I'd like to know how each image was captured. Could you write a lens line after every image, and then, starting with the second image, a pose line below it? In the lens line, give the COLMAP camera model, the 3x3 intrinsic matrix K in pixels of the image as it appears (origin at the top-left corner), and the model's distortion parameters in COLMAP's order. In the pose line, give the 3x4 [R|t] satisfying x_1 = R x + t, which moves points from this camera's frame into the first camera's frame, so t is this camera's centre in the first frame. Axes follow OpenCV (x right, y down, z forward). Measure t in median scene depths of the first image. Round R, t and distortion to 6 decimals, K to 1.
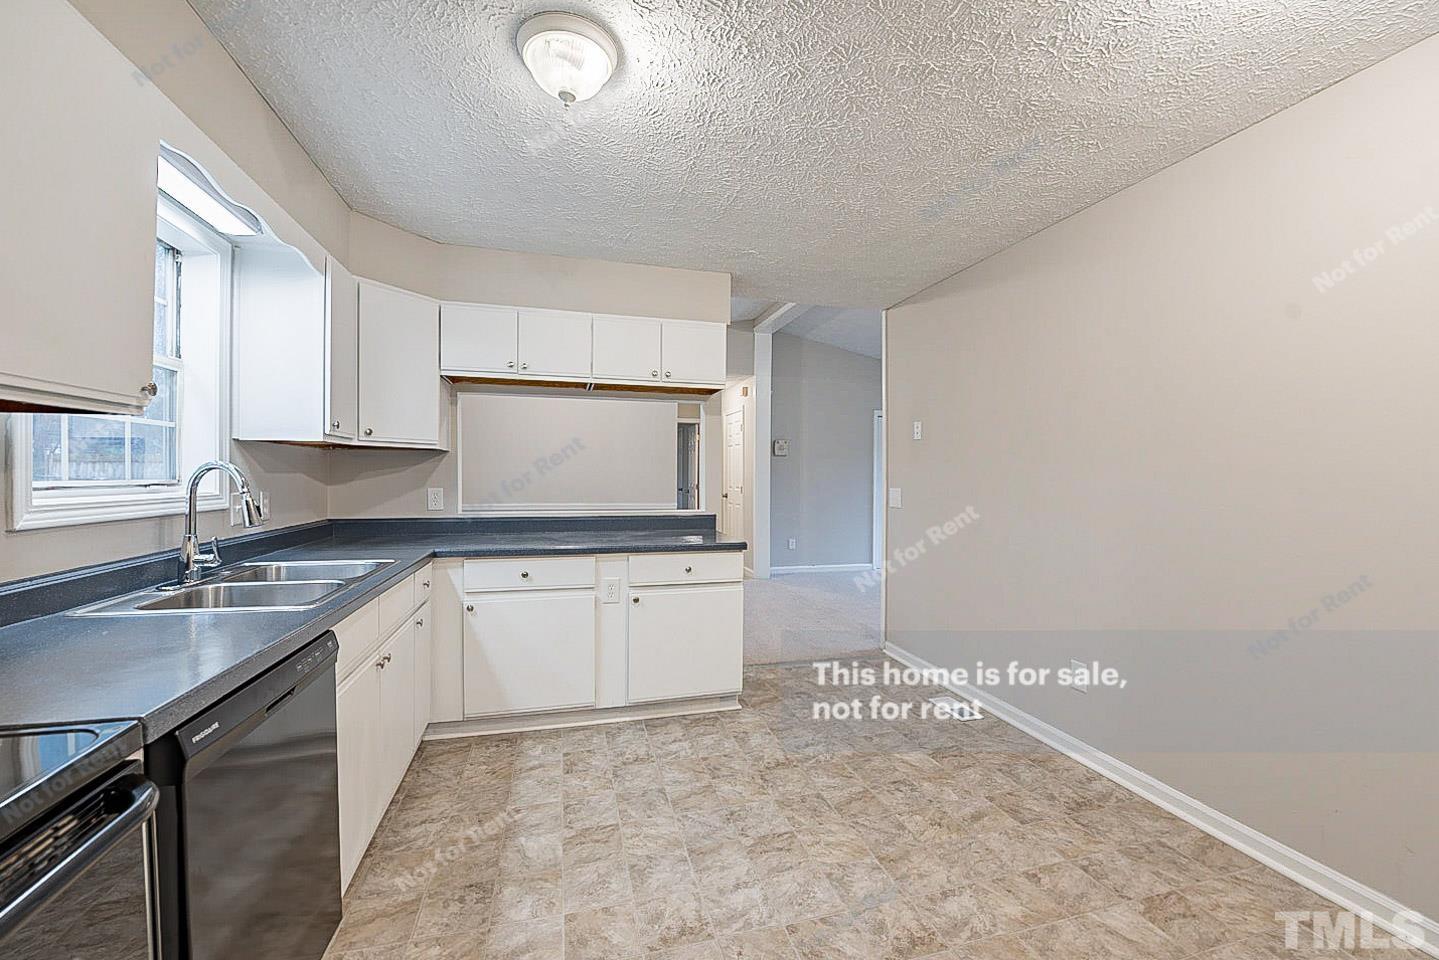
lens RADIAL K [[572.3, 0, 721.0], [0, 572.3, 477.3], [0, 0, 1]] dist [-0.008471, -0.000830]
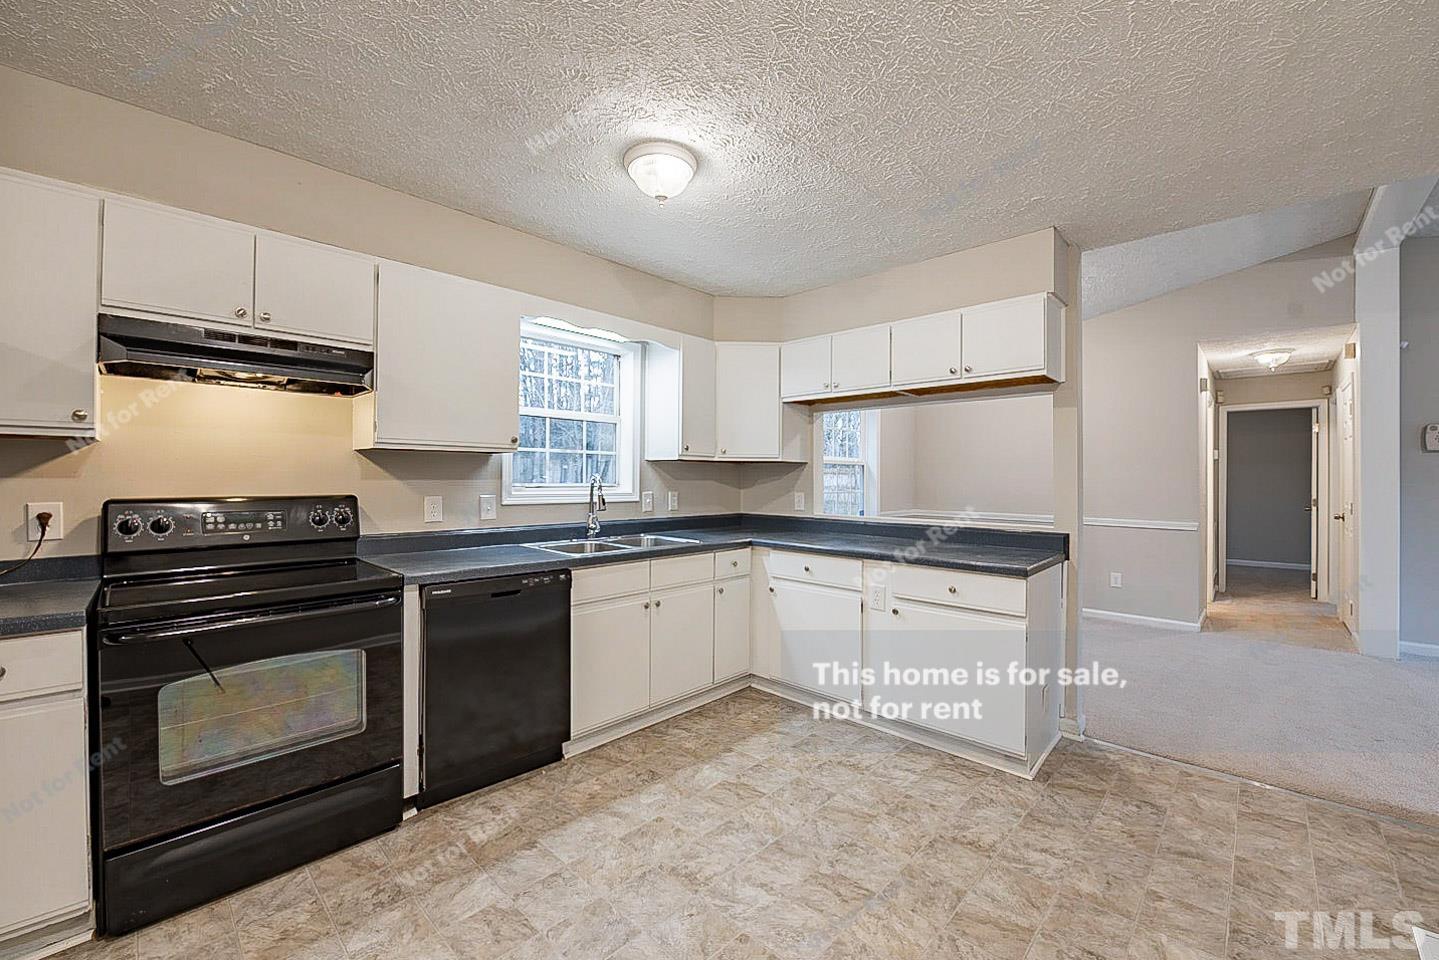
lens RADIAL K [[572.3, 0, 721.0], [0, 572.3, 477.3], [0, 0, 1]] dist [-0.008471, -0.000830]
pose [[0.520003, -0.005234, -0.854148, 0.581196], [-0.008030, 0.999907, -0.011016, 0.000383], [0.854126, 0.012587, 0.519913, 0.267854]]
